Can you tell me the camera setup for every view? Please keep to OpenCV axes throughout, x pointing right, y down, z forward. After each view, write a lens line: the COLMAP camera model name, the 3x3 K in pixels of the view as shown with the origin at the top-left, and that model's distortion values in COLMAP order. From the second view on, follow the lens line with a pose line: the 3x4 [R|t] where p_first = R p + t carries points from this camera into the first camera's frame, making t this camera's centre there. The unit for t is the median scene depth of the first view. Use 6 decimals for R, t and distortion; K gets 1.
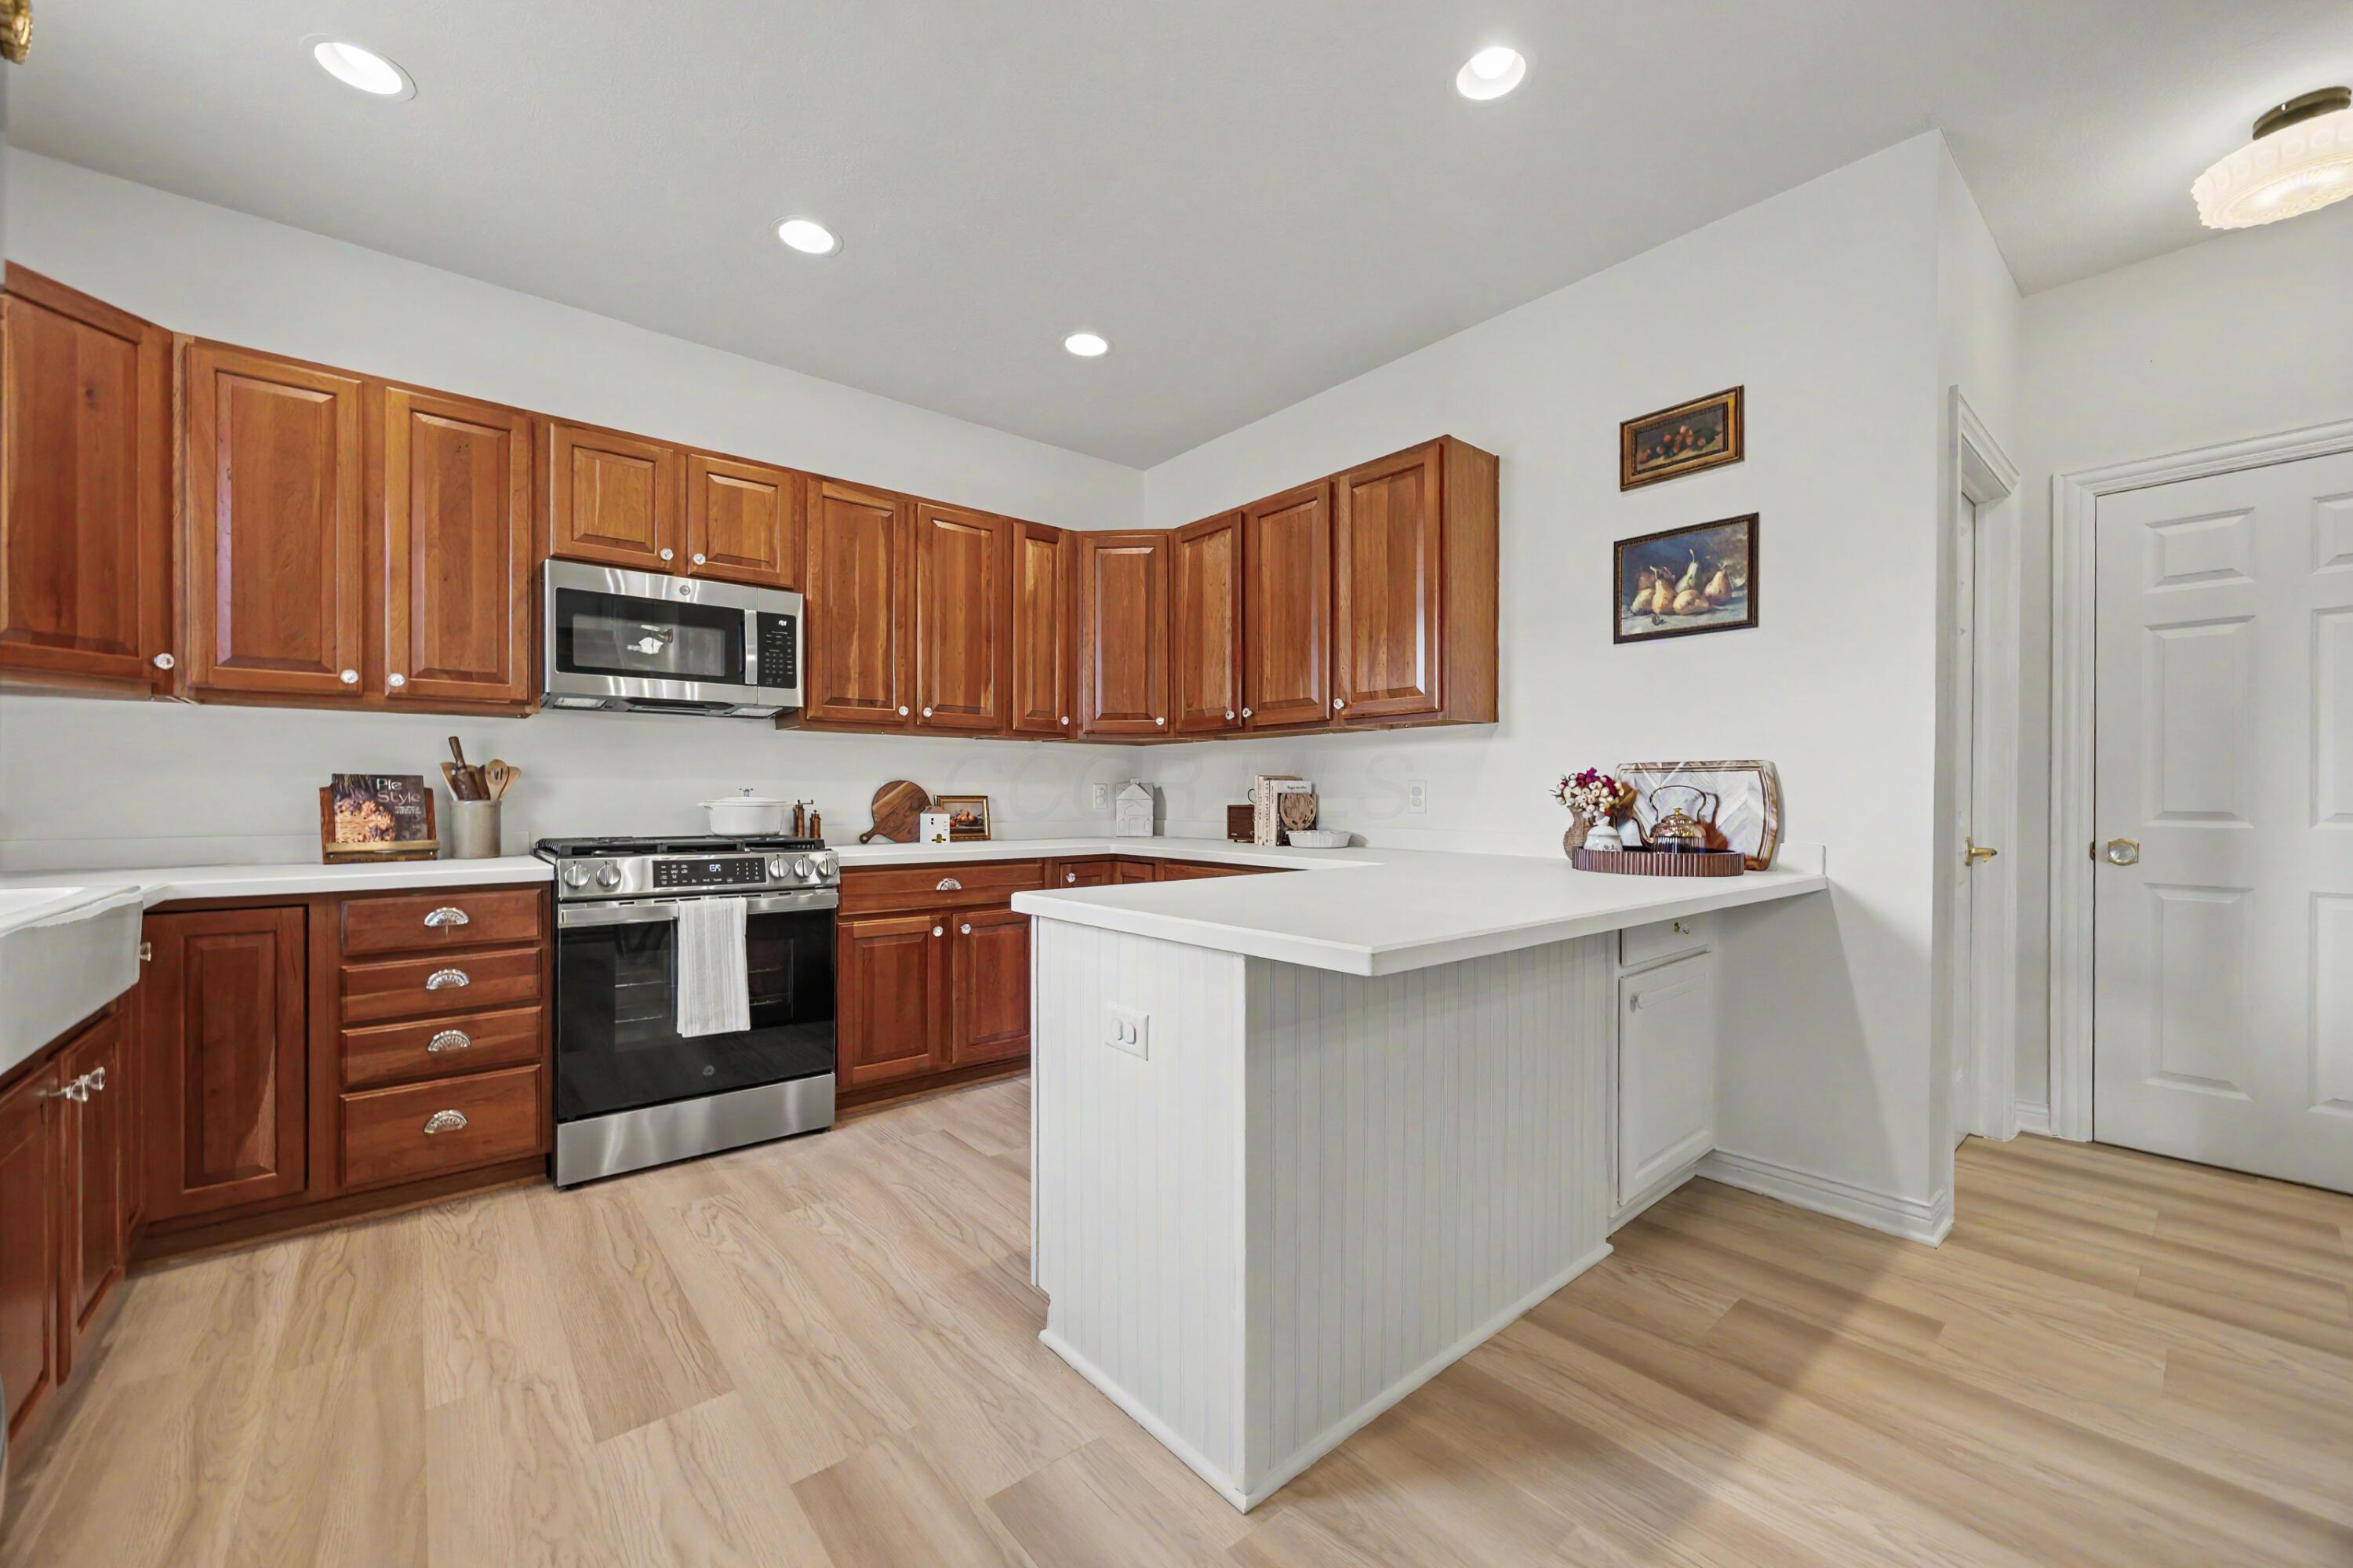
lens RADIAL K [[907.8, 0, 1174.0], [0, 907.8, 796.7], [0, 0, 1]] dist [-0.005681, 0.000353]
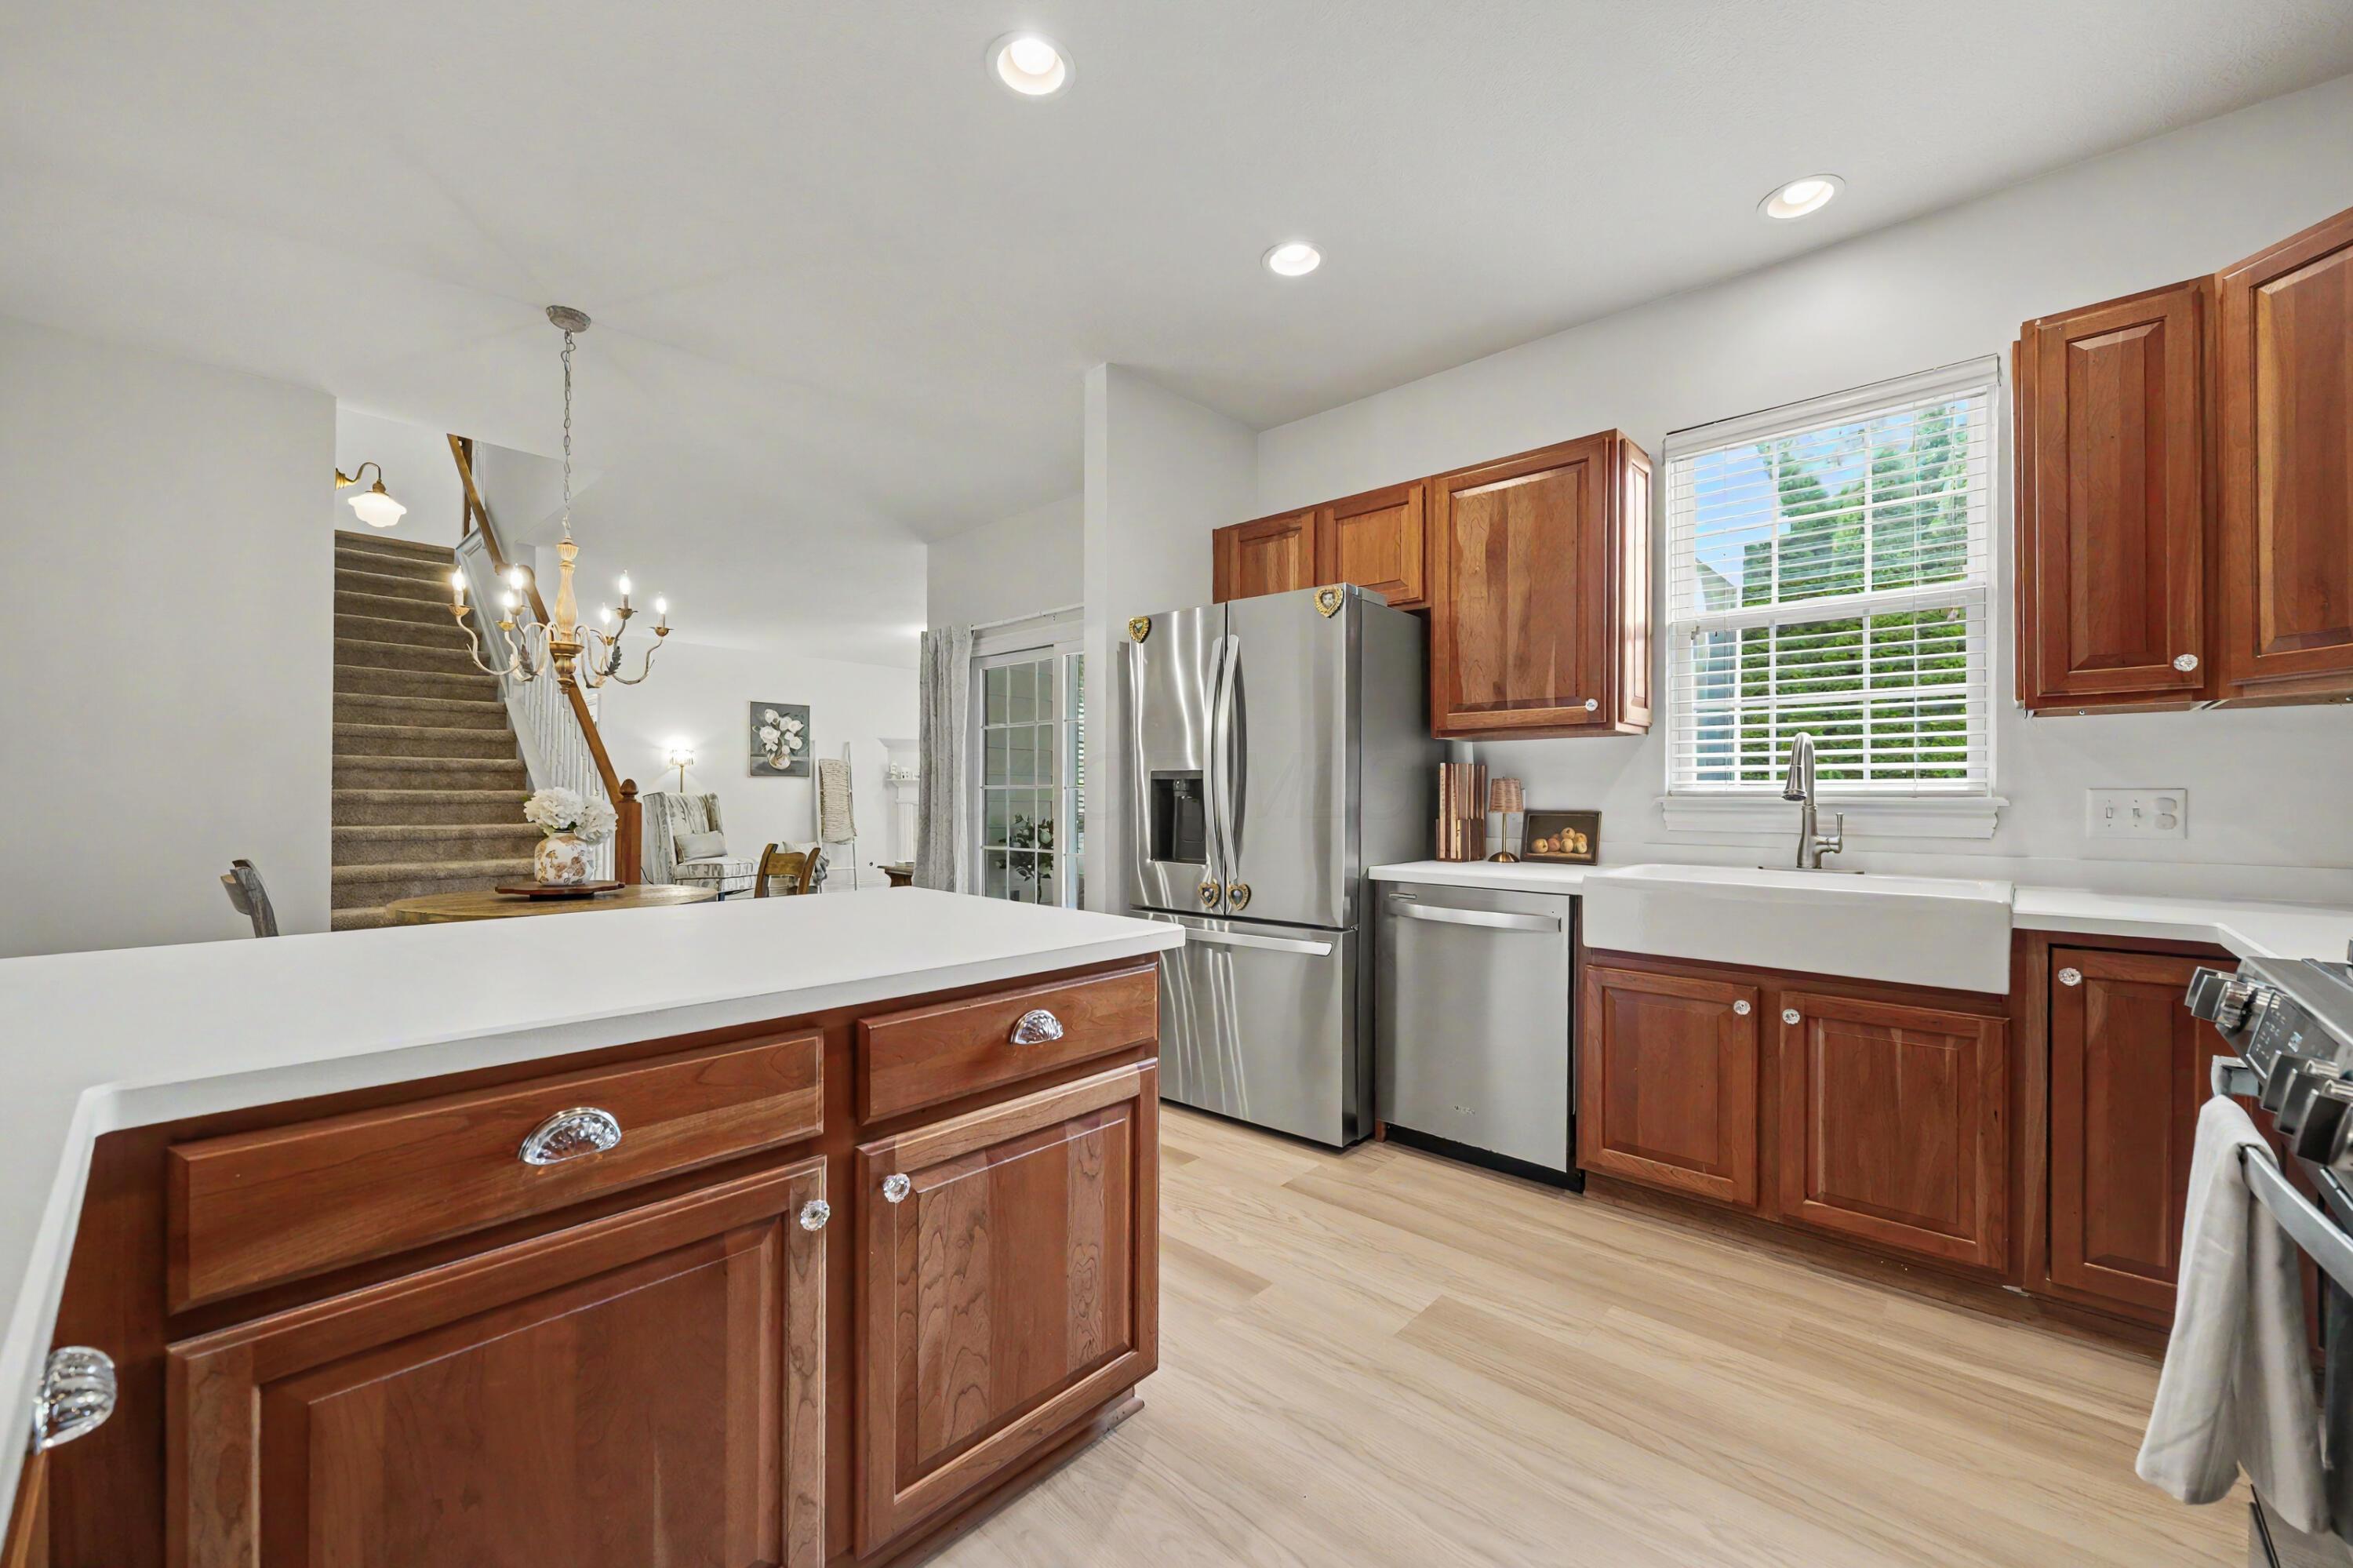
lens RADIAL K [[907.8, 0, 1172.5], [0, 907.8, 791.3], [0, 0, 1]] dist [-0.005681, 0.000353]
pose [[-0.991730, -0.009454, -0.127991, -0.035416], [-0.009038, 0.999952, -0.003829, -0.010915], [0.128022, -0.002641, -0.991768, 1.268852]]
